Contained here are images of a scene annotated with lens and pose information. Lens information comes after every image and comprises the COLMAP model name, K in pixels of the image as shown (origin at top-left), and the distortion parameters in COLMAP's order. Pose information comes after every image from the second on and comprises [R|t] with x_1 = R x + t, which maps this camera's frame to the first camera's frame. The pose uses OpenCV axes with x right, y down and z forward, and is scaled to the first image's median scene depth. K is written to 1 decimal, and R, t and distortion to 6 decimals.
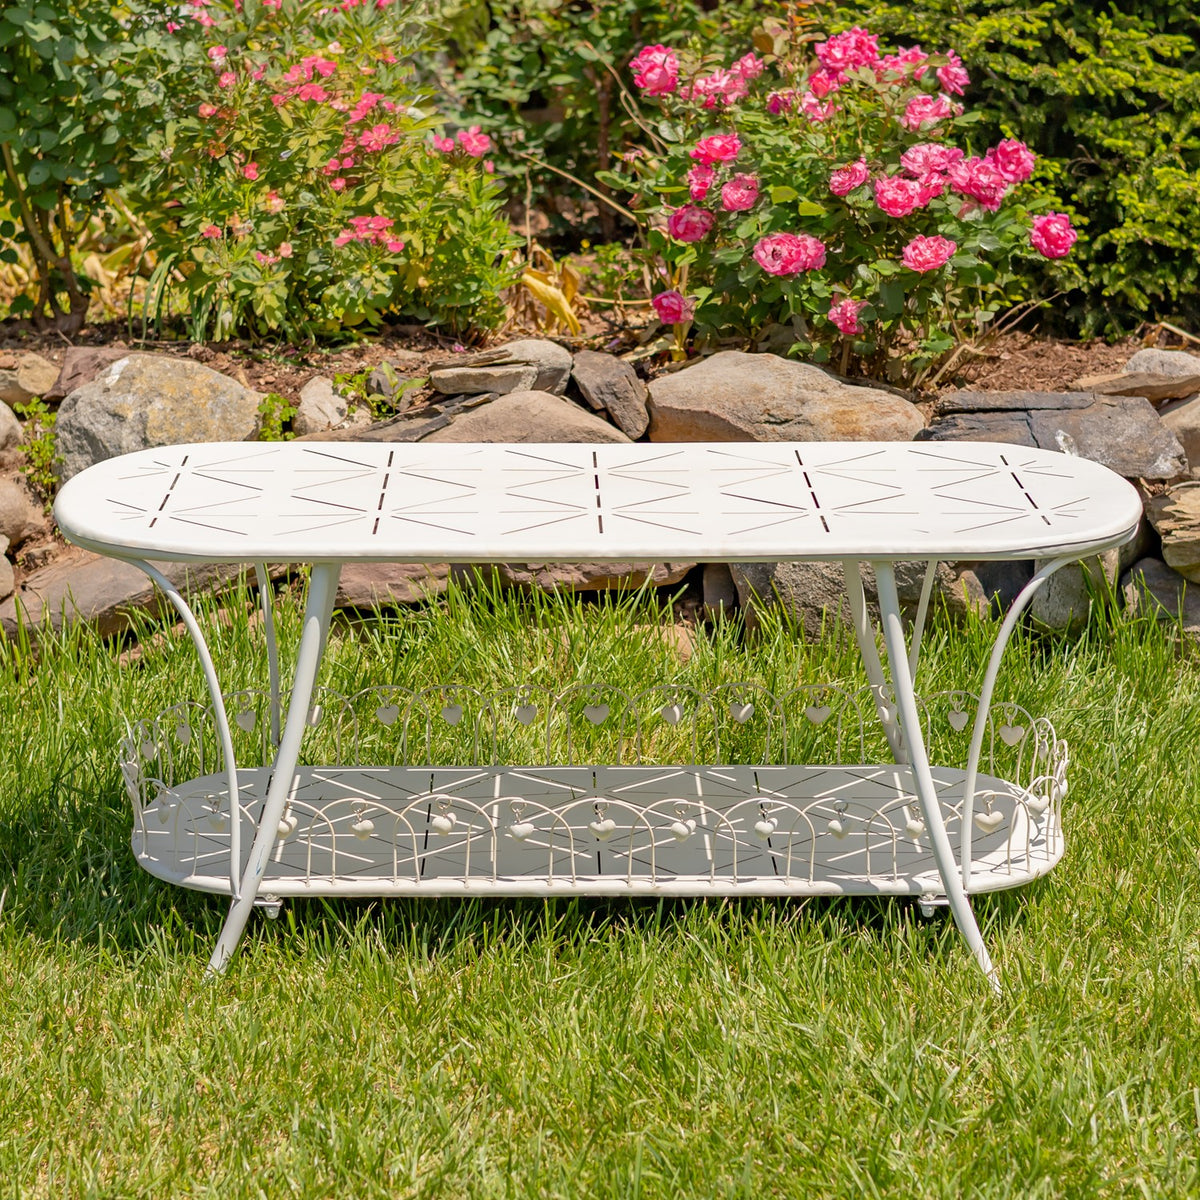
lens RADIAL K [[3367.5, 0, 600.0], [0, 3367.5, 600.0], [0, 0, 1]] dist [0.019251, -1.027431]
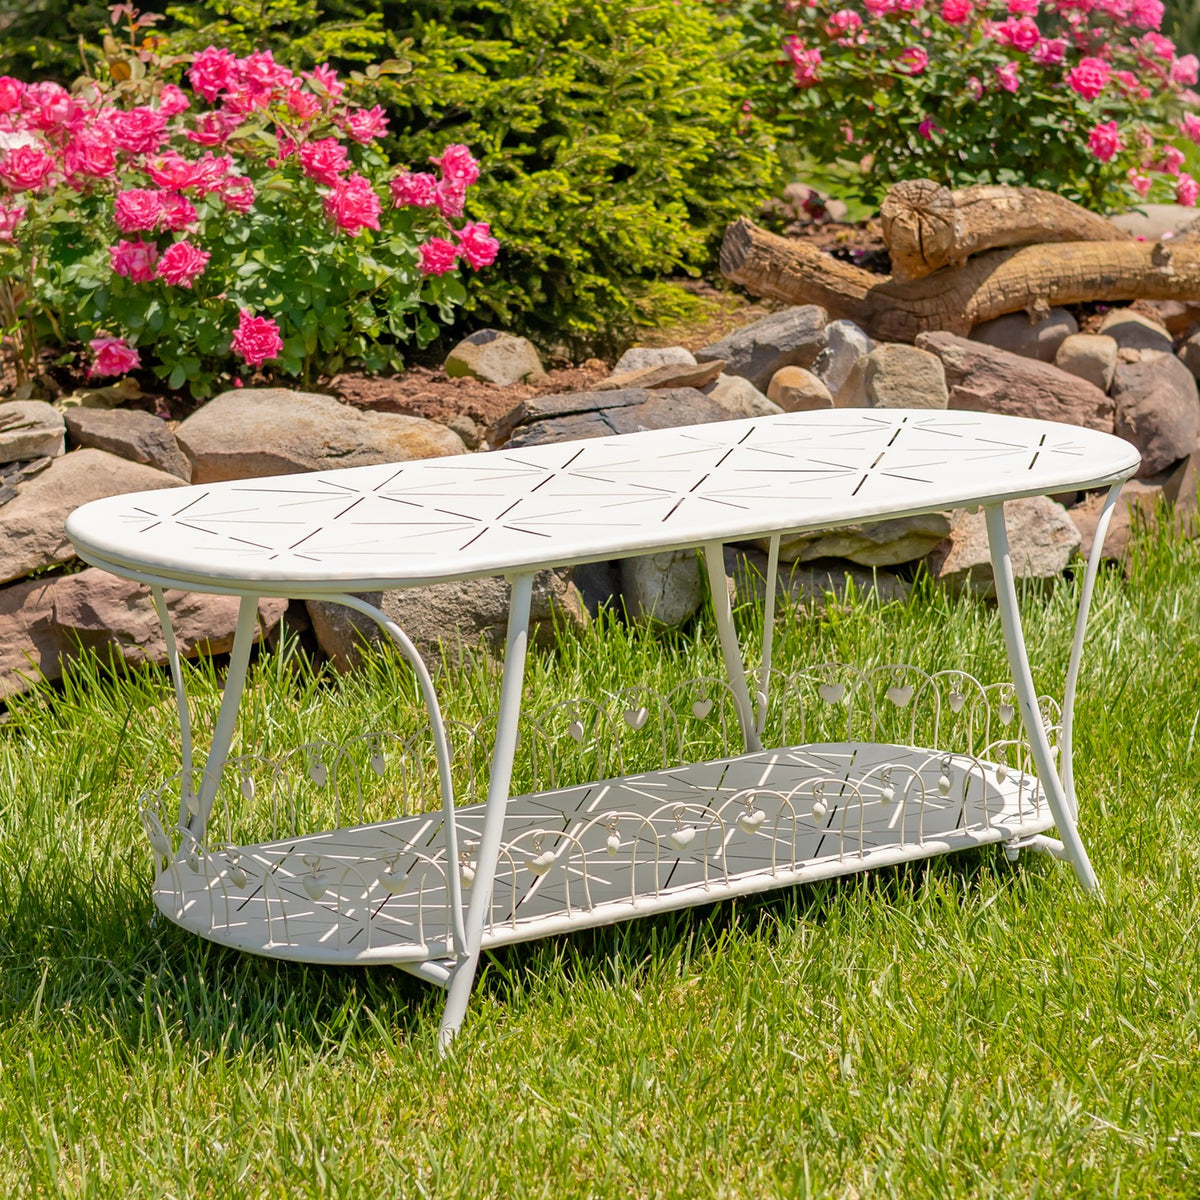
lens RADIAL K [[3785.2, 0, 600.0], [0, 3785.2, 600.0], [0, 0, 1]] dist [-0.006969, 0.859897]
pose [[0.831780, -0.125063, 0.540833, -0.471434], [0.150871, 0.988548, -0.003440, 0.001739], [-0.534209, 0.084457, 0.841123, 0.082573]]
